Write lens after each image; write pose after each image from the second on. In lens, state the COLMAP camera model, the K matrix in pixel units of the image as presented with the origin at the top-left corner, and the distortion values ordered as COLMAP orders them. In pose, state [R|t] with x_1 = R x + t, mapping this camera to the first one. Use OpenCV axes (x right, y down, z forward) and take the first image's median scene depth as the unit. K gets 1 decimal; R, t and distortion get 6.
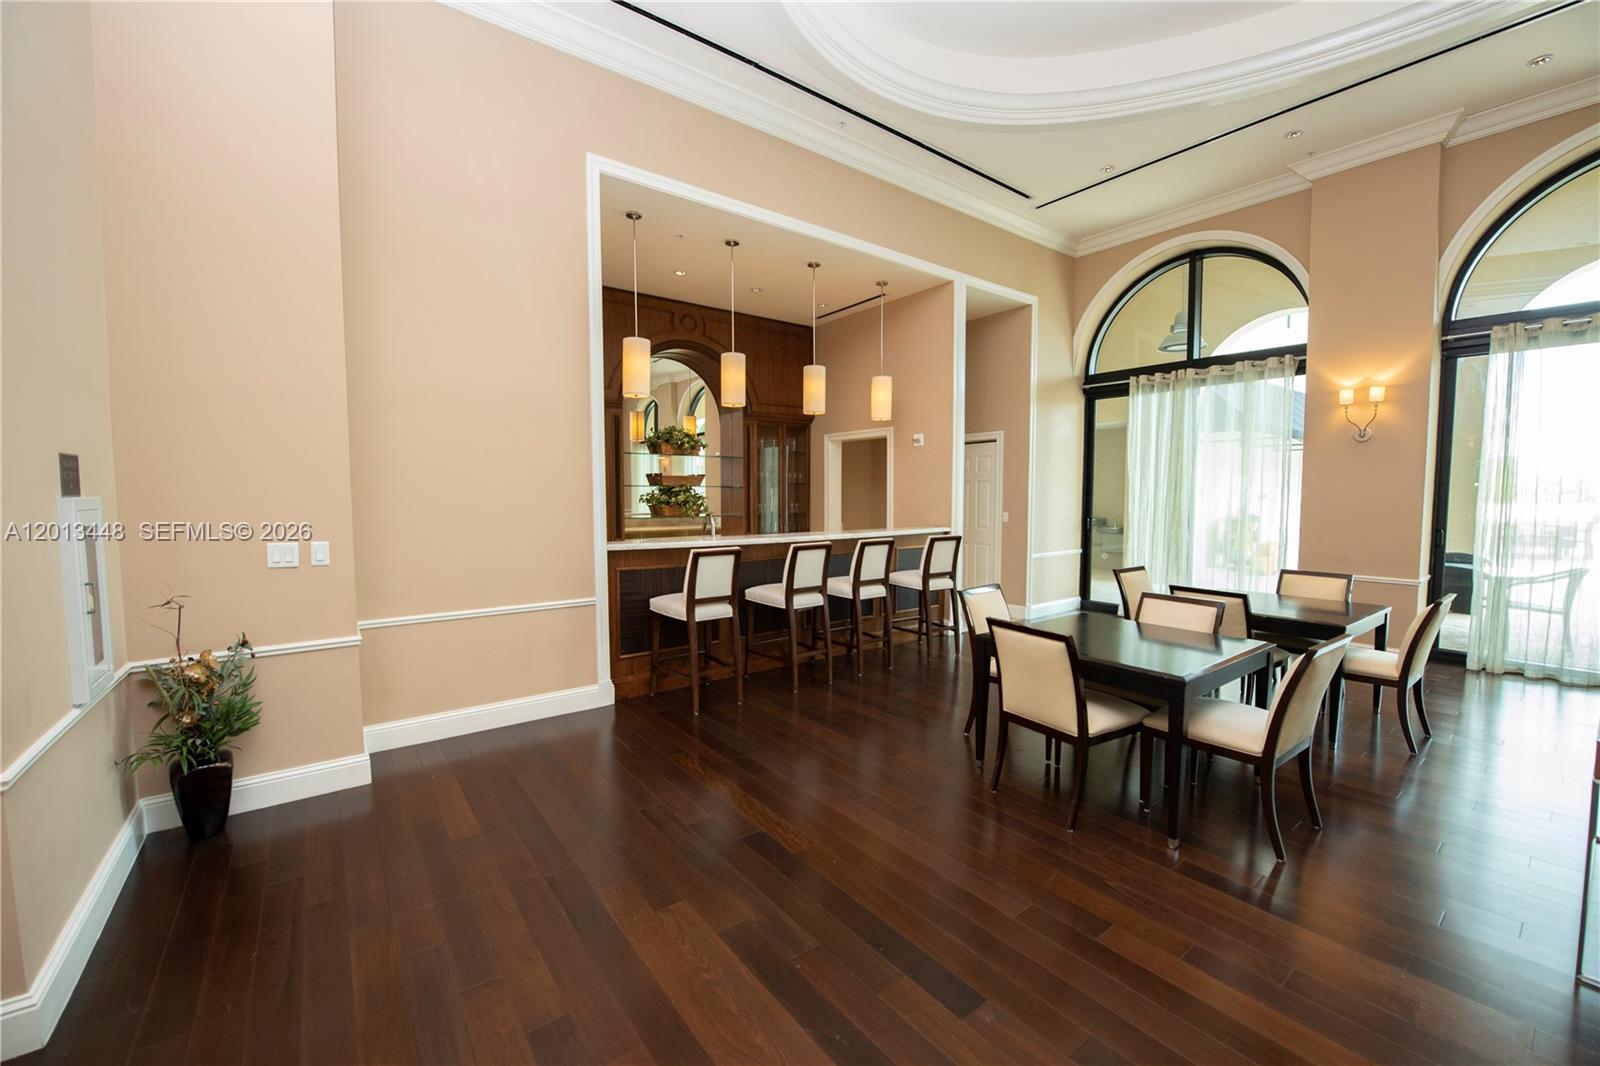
lens RADIAL K [[630.0, 0, 796.5], [0, 630.0, 537.0], [0, 0, 1]] dist [0.002787, 0.000179]
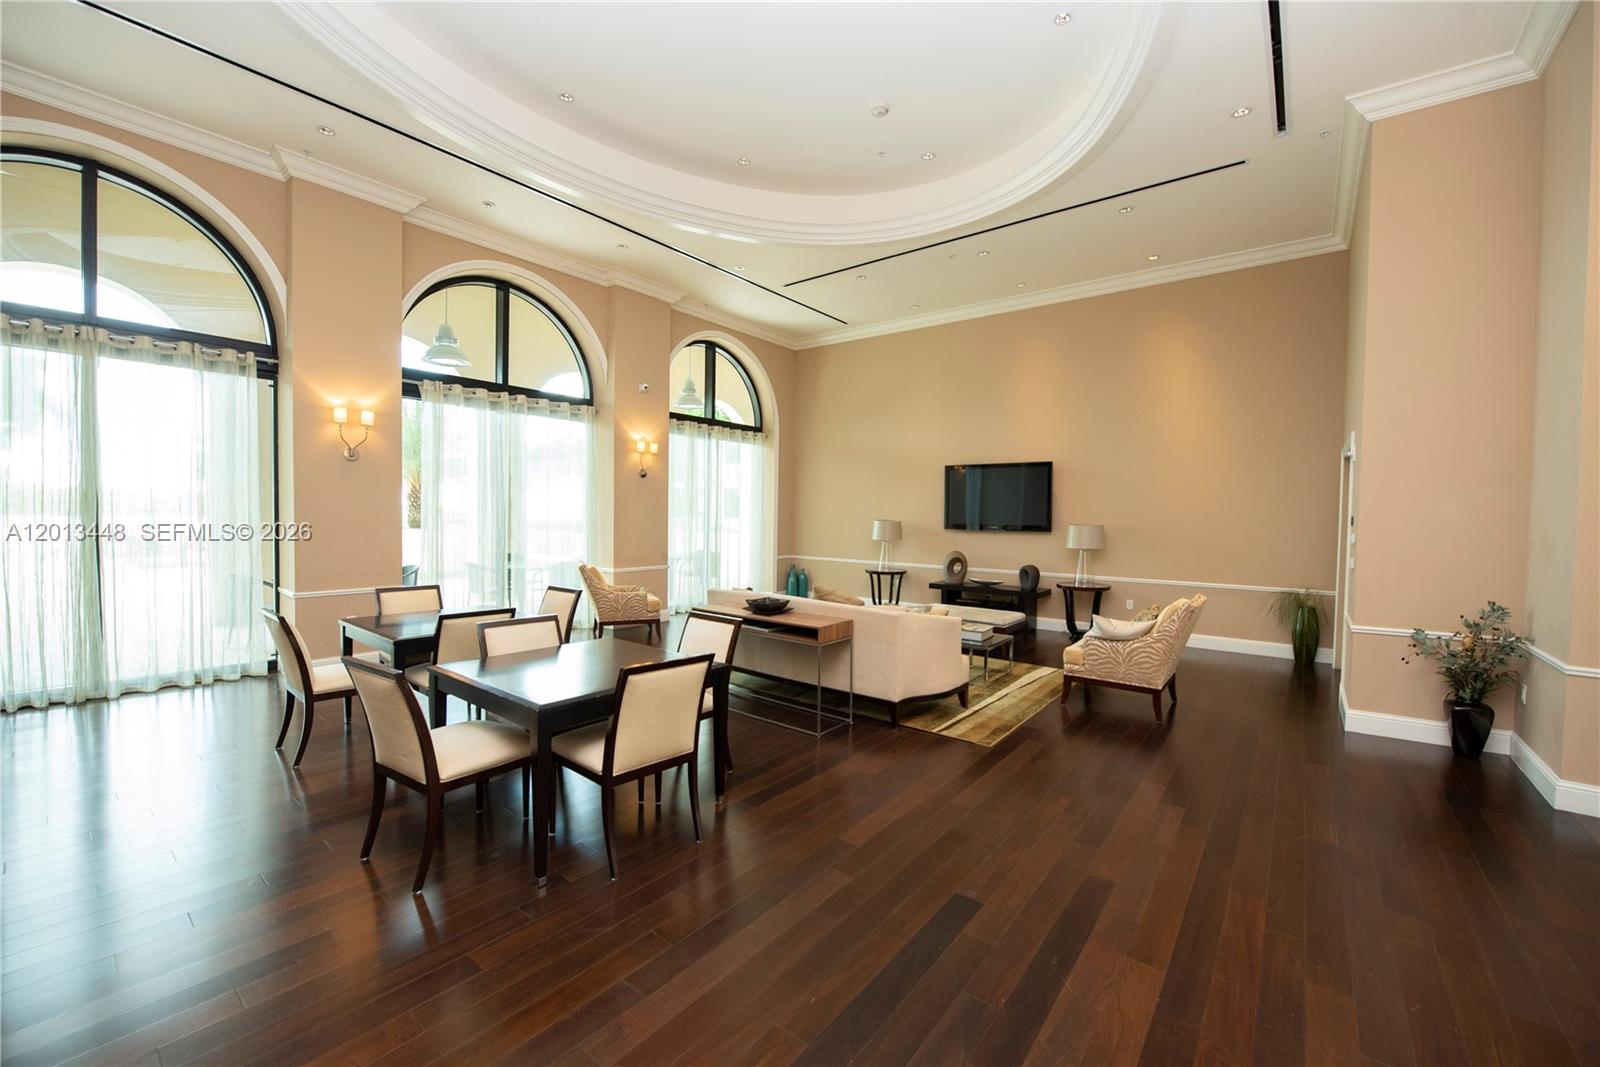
lens RADIAL K [[630.0, 0, 795.0], [0, 630.0, 524.1], [0, 0, 1]] dist [0.002787, 0.000179]
pose [[-0.231349, -0.031823, 0.972350, -0.429035], [0.050056, 0.997752, 0.044563, -0.073692], [-0.971582, 0.058981, -0.229236, 0.730921]]
